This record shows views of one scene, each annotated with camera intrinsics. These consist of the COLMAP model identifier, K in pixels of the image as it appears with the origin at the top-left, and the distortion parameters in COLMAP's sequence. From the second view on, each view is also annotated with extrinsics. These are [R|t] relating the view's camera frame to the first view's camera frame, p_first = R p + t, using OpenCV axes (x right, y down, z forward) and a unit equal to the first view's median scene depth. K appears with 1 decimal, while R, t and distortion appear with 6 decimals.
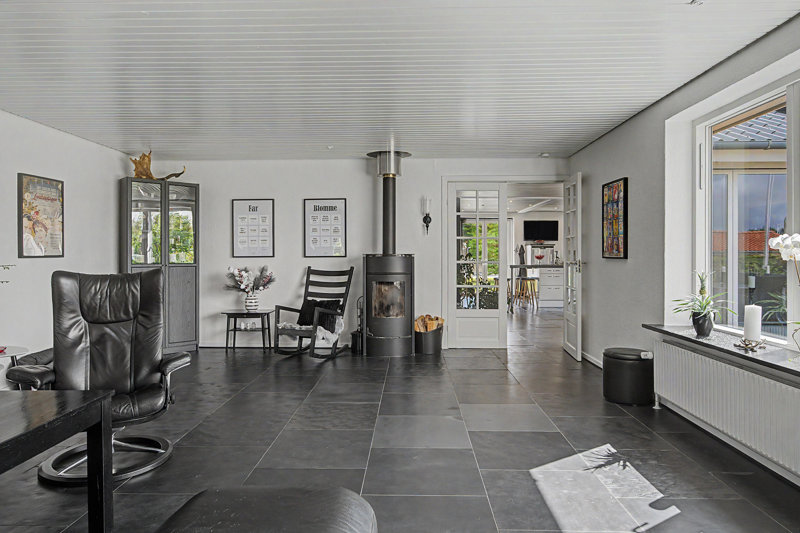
lens RADIAL K [[501.0, 0, 399.4], [0, 501.0, 264.0], [0, 0, 1]] dist [0.001976, 0.000184]
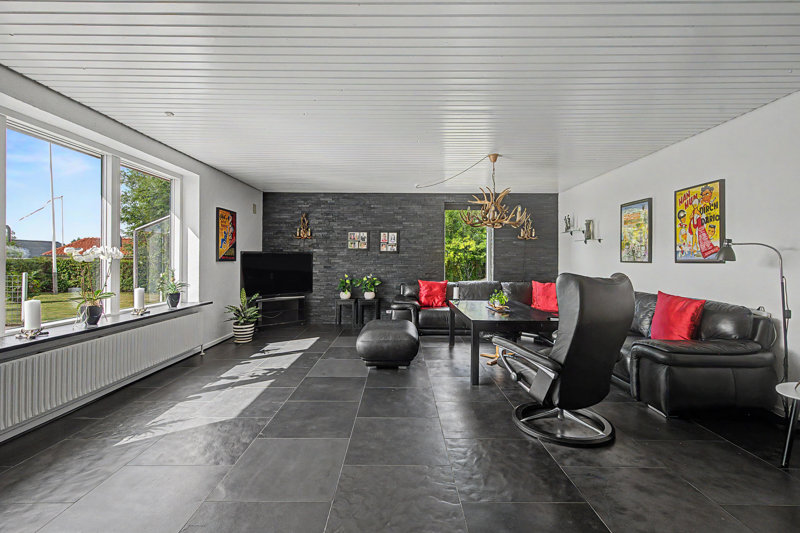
lens RADIAL K [[368.2, 0, 401.9], [0, 368.2, 261.7], [0, 0, 1]] dist [0.000702, 0.000041]
pose [[-0.999411, -0.002169, -0.034260, -0.156848], [-0.002411, 0.999973, 0.007008, -0.020952], [0.034244, 0.007087, -0.999388, 1.996116]]
